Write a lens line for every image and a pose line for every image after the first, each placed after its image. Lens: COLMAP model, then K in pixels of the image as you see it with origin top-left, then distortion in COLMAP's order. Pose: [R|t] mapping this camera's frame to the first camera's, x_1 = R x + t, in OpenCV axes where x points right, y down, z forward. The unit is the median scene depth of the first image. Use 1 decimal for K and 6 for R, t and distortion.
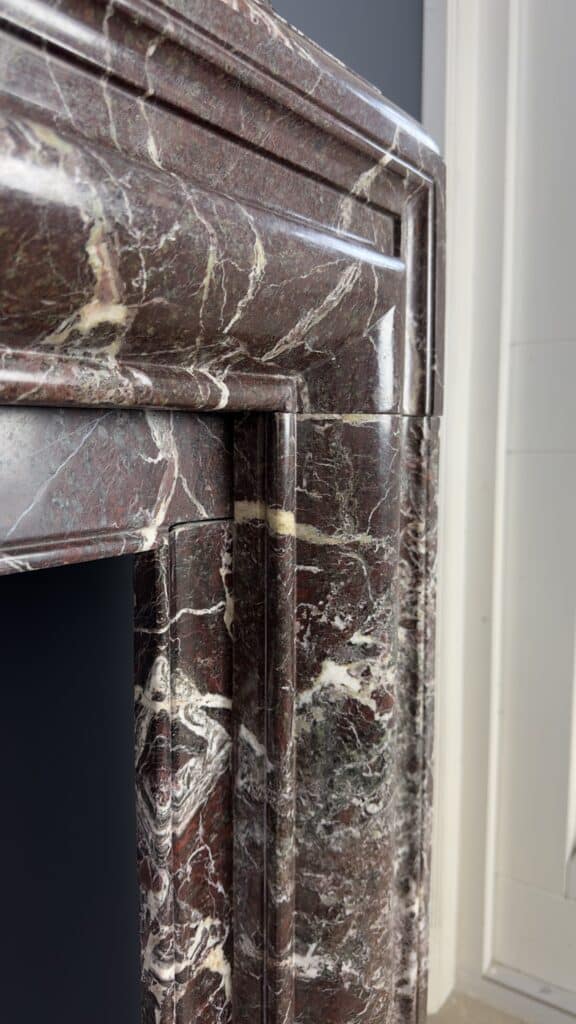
lens RADIAL K [[743.9, 0, 287.3], [0, 743.9, 515.3], [0, 0, 1]] dist [0.081545, -0.148324]
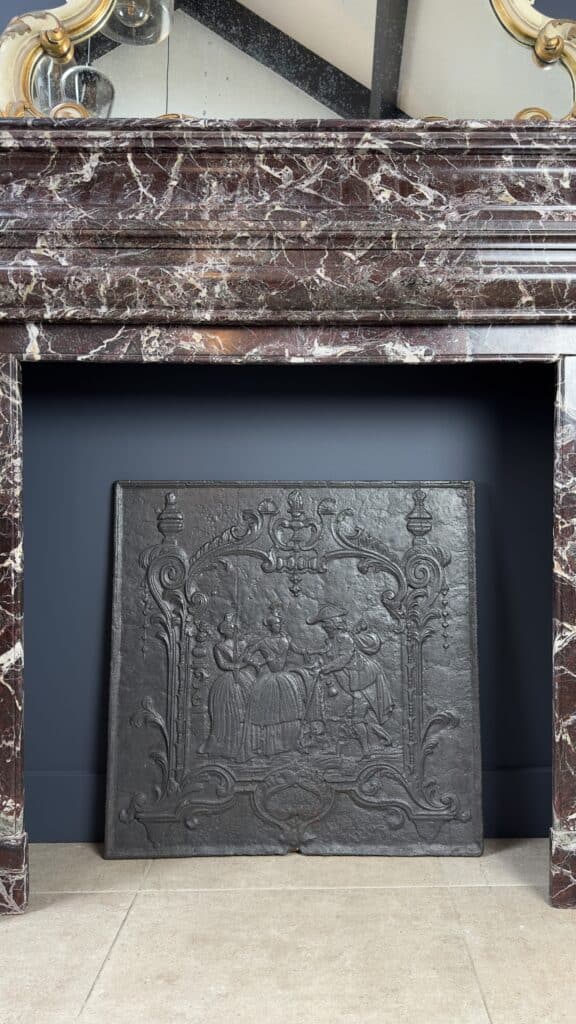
lens RADIAL K [[752.9, 0, 342.3], [0, 752.9, 508.5], [0, 0, 1]] dist [0.138750, -0.243084]
pose [[0.589330, 0.011430, -0.807811, 2.010934], [-0.089744, 0.994638, -0.051398, 0.942157], [0.802892, 0.102787, 0.587196, -1.781183]]
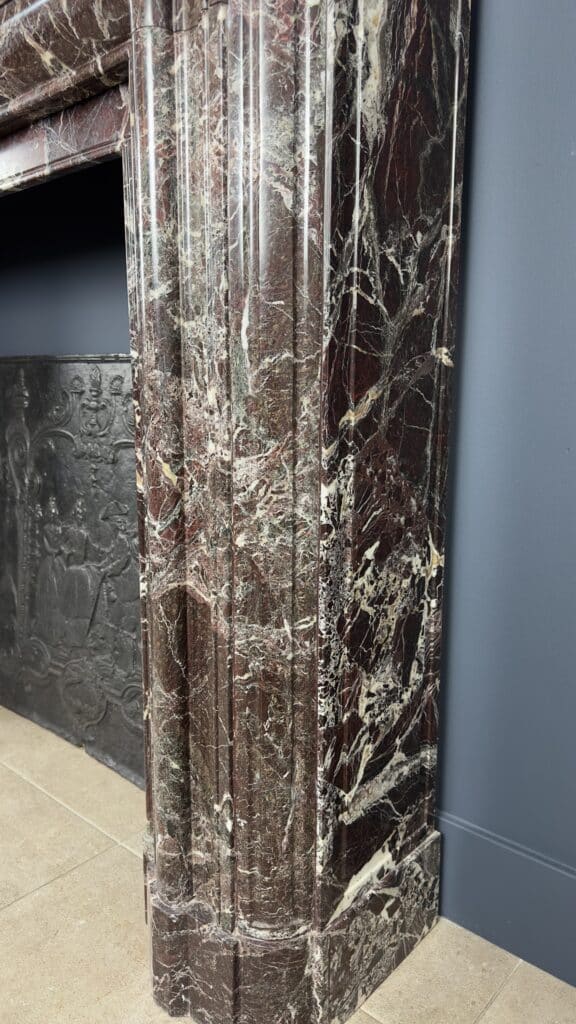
lens RADIAL K [[722.3, 0, 283.2], [0, 722.3, 511.2], [0, 0, 1]] dist [0.135862, -0.247965]
pose [[-0.114120, 0.174727, -0.977981, 1.947659], [-0.114864, 0.975490, 0.187685, 0.580515], [0.986804, 0.133754, -0.091253, 1.637680]]
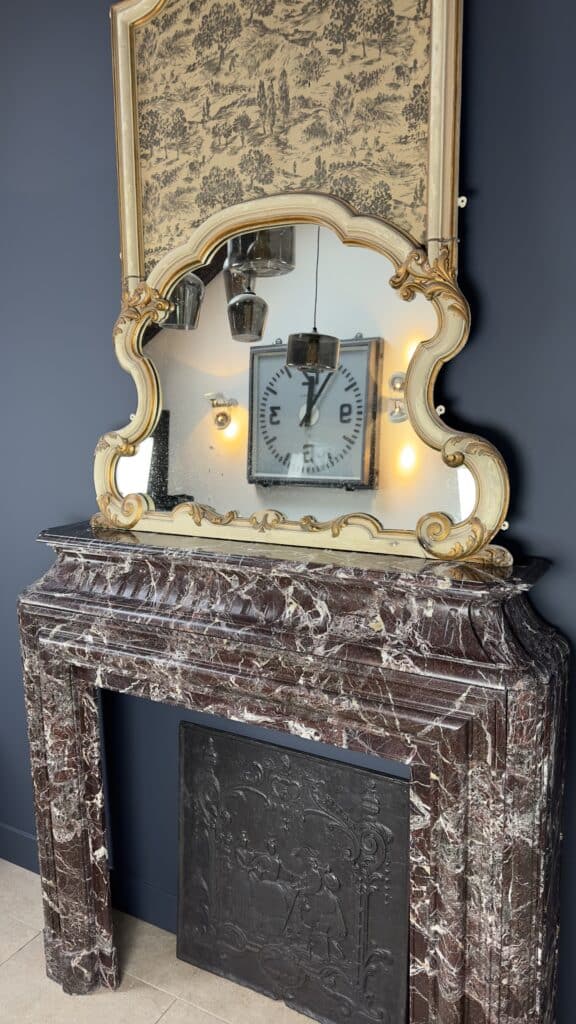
lens RADIAL K [[718.5, 0, 276.7], [0, 718.5, 503.8], [0, 0, 1]] dist [0.067943, -0.089020]
pose [[0.084612, 0.149273, -0.985169, 3.451827], [-0.082094, 0.986398, 0.142408, -1.858600], [0.993026, 0.068827, 0.095716, -0.304650]]
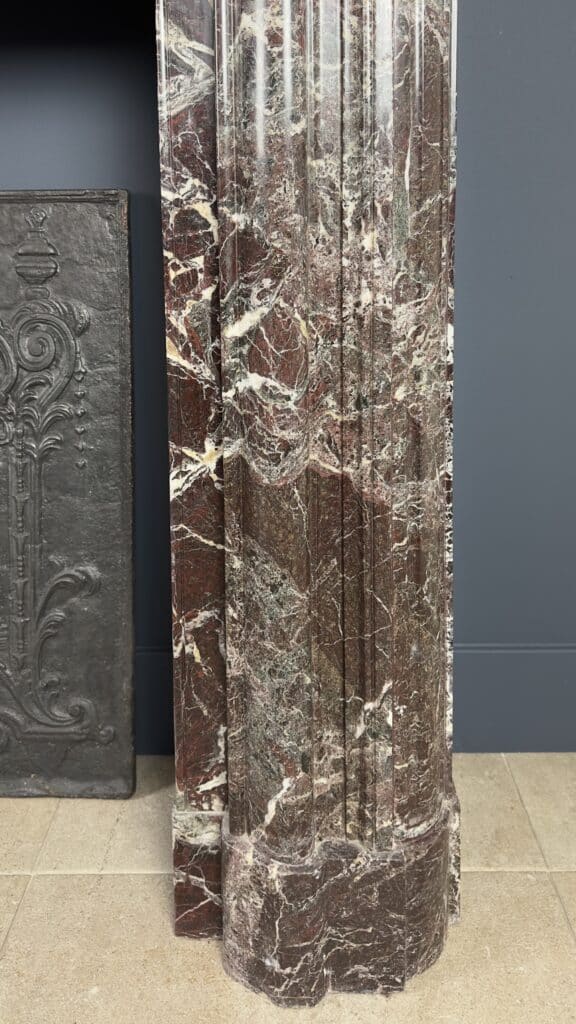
lens RADIAL K [[788.4, 0, 286.6], [0, 788.4, 311.1], [0, 0, 1]] dist [0.137210, -0.127876]
pose [[0.564331, 0.086596, -0.820994, 1.558648], [-0.076984, 0.995670, 0.052104, 0.734484], [0.821951, 0.033799, 0.568554, 0.139738]]
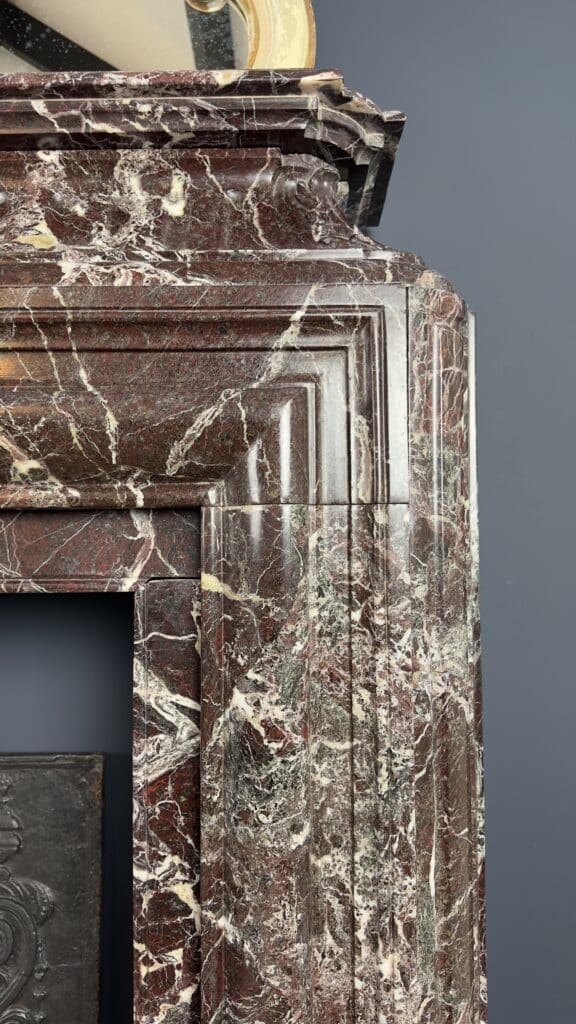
lens RADIAL K [[733.0, 0, 288.0], [0, 733.0, 512.0], [0, 0, 1]] dist [0.072566, -0.122294]
pose [[0.582186, -0.034546, -0.812321, 1.208716], [-0.080111, 0.991798, -0.099594, 0.004884], [0.809099, 0.123058, 0.574644, 0.277313]]
